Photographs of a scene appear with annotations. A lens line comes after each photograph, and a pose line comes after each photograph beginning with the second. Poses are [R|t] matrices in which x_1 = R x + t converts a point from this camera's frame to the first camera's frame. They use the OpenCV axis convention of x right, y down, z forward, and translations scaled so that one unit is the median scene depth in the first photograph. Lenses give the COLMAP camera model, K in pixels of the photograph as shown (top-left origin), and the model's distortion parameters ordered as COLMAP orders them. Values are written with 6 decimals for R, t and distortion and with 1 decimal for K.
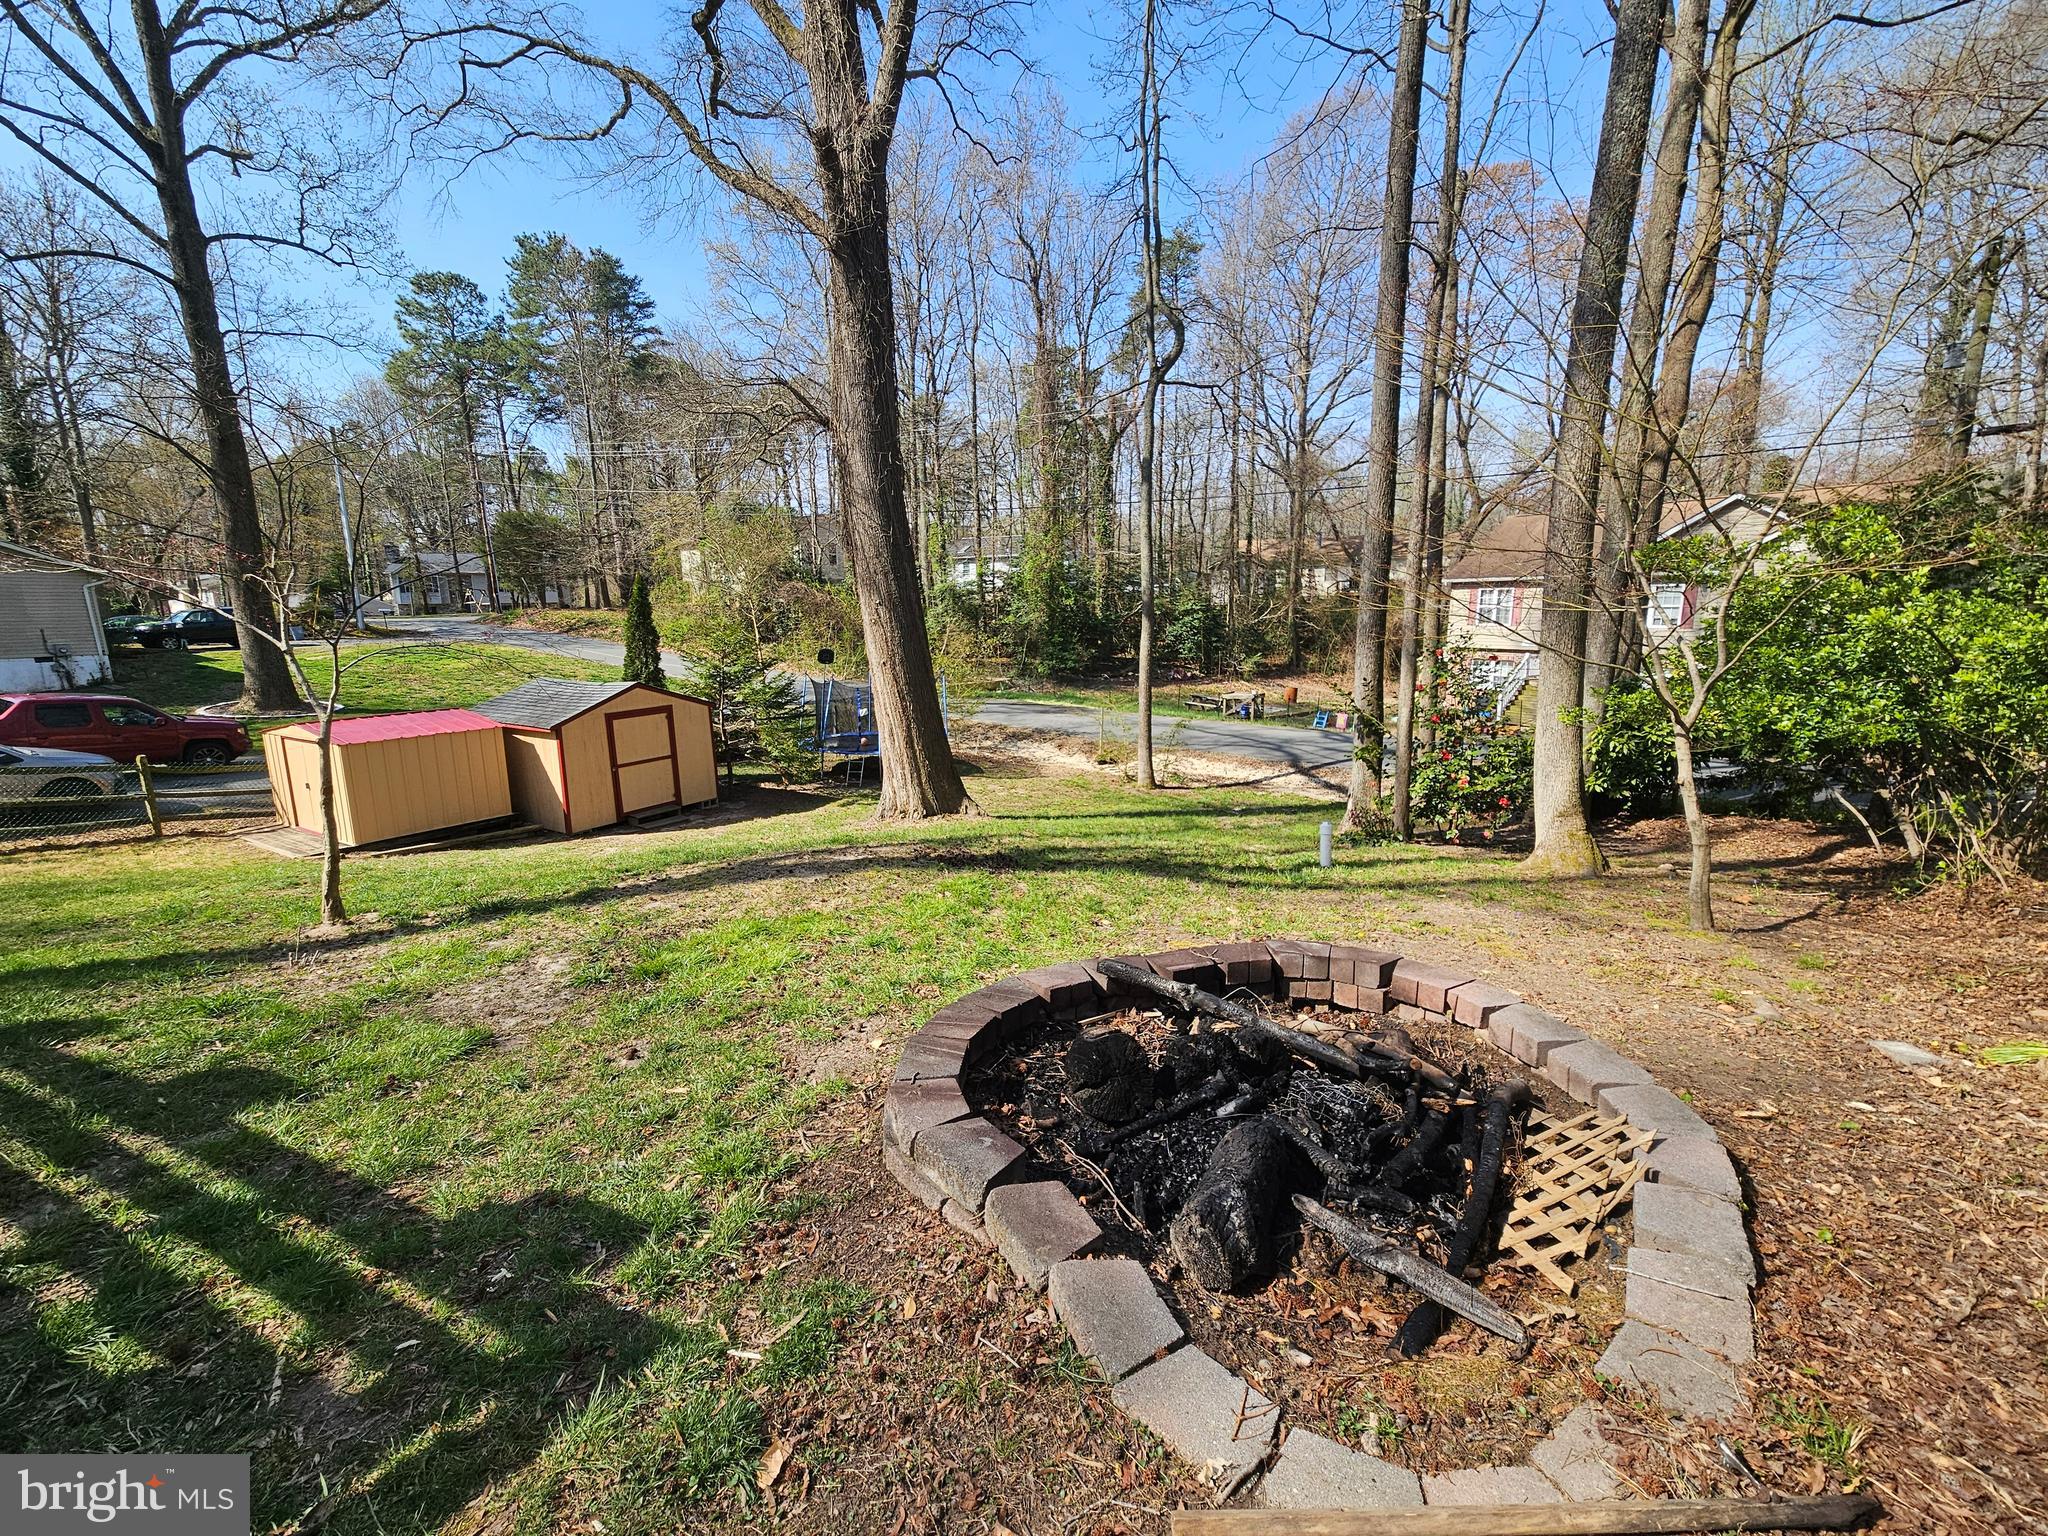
lens RADIAL K [[848.6, 0, 1024.0], [0, 848.6, 768.0], [0, 0, 1]] dist [-0.000179, -0.000491]
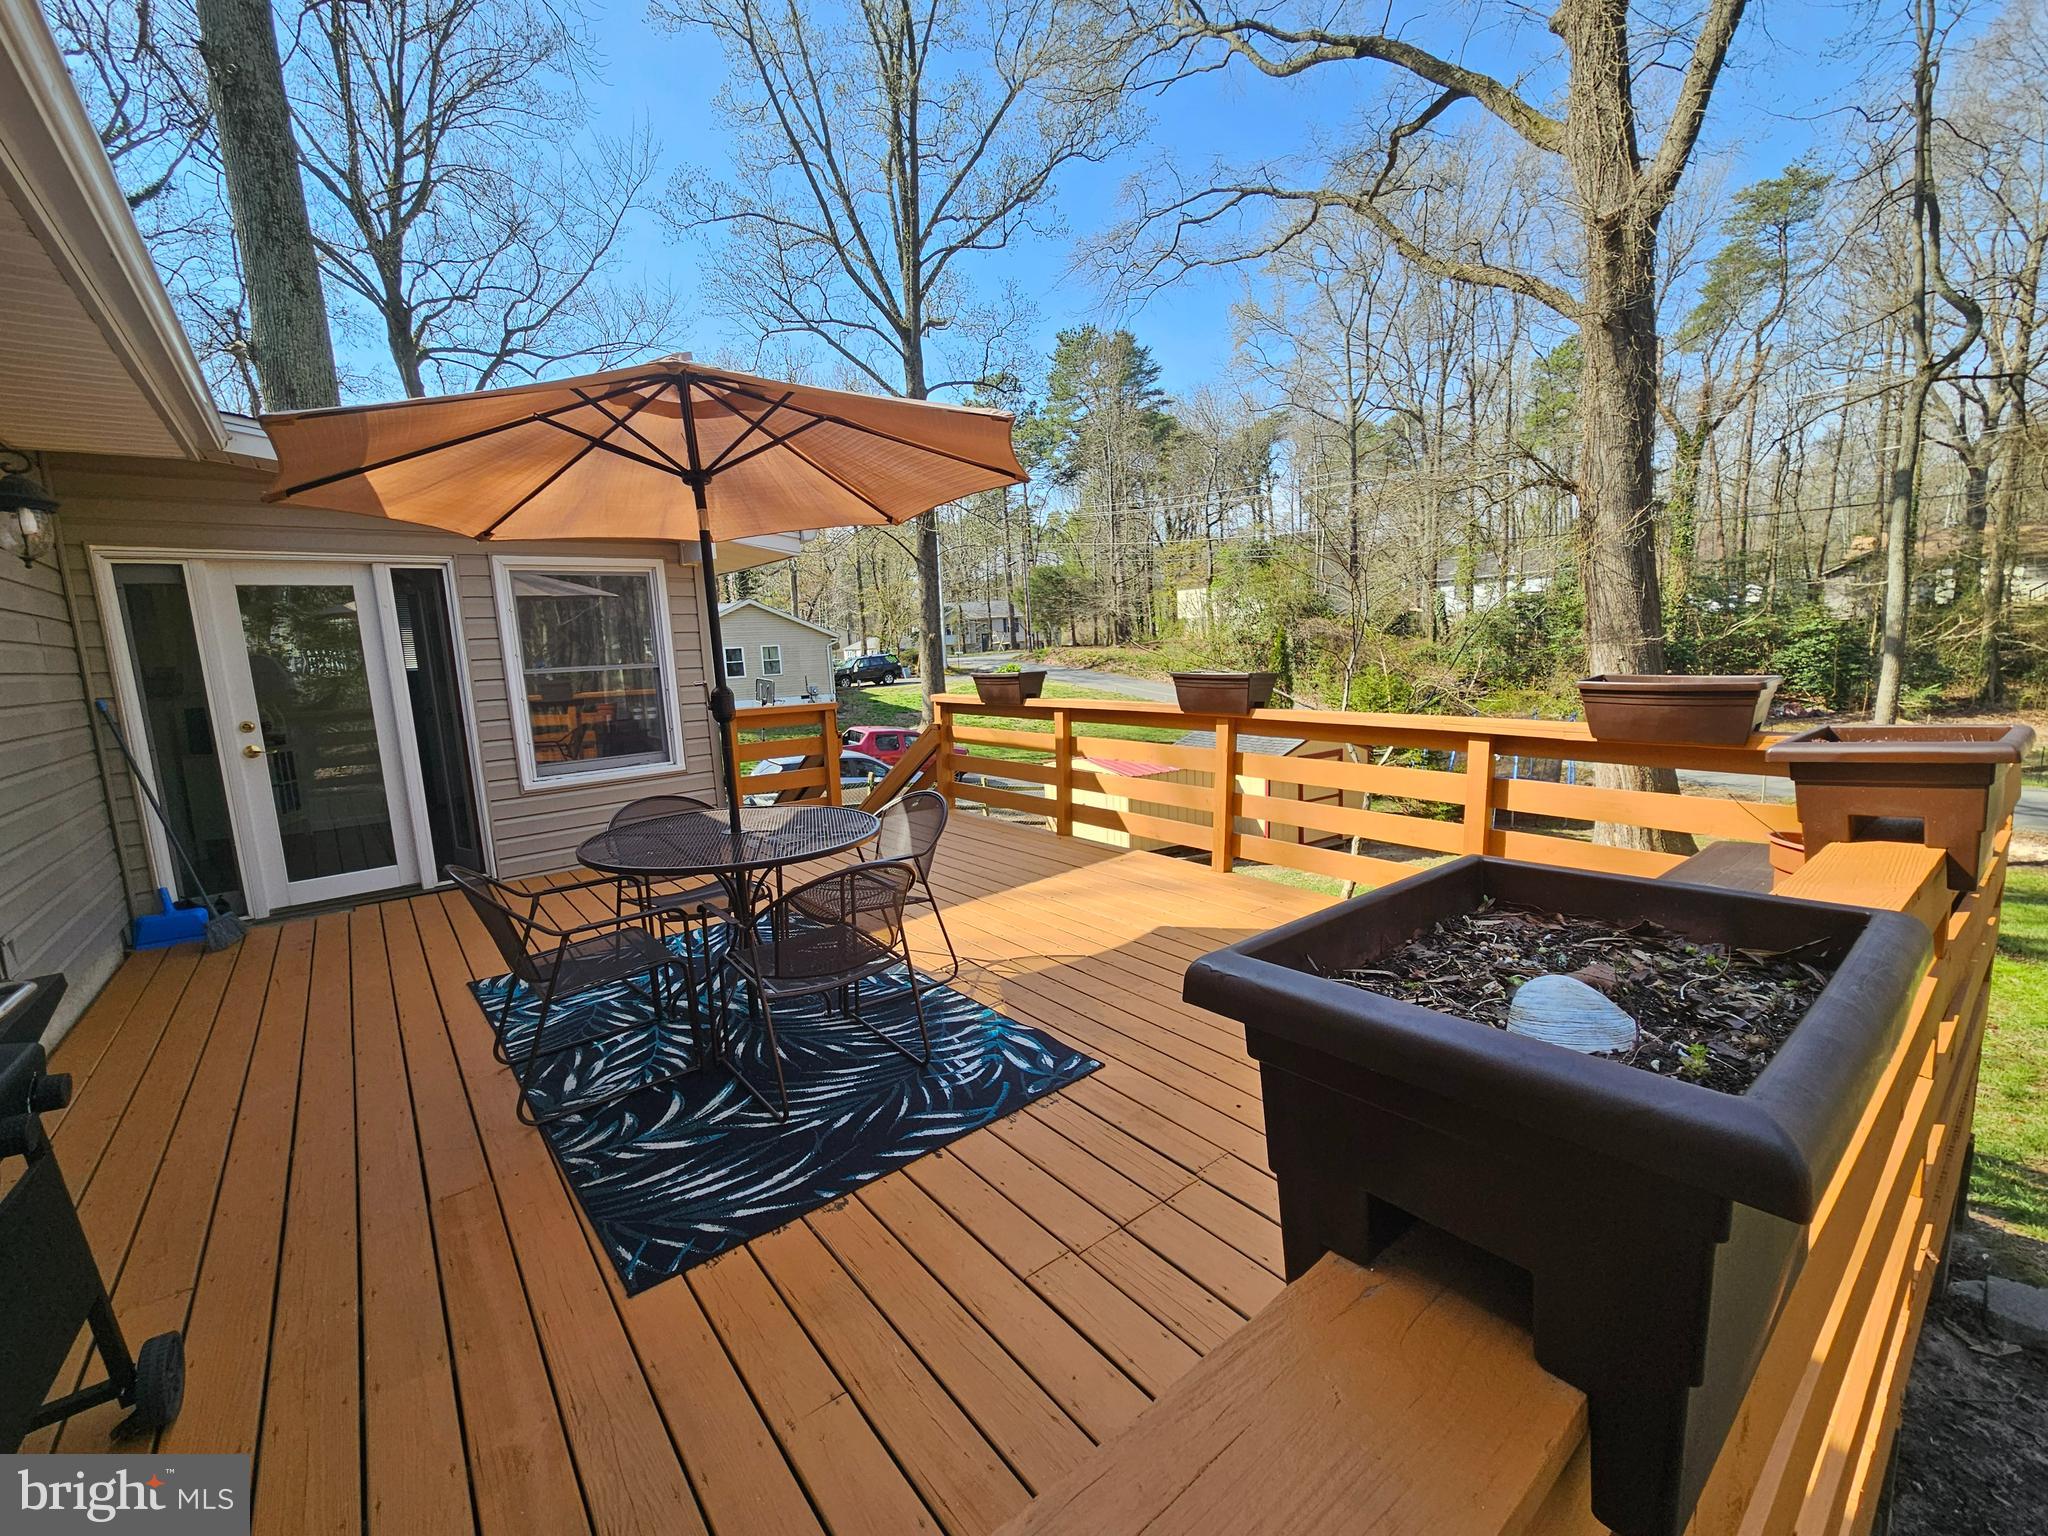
lens RADIAL K [[848.6, 0, 1024.0], [0, 848.6, 768.0], [0, 0, 1]] dist [-0.000179, -0.000491]
pose [[0.884728, 0.040120, -0.464378, -0.089490], [-0.053280, 0.998463, -0.015245, -0.003451], [0.463053, 0.038229, 0.885506, -0.058171]]
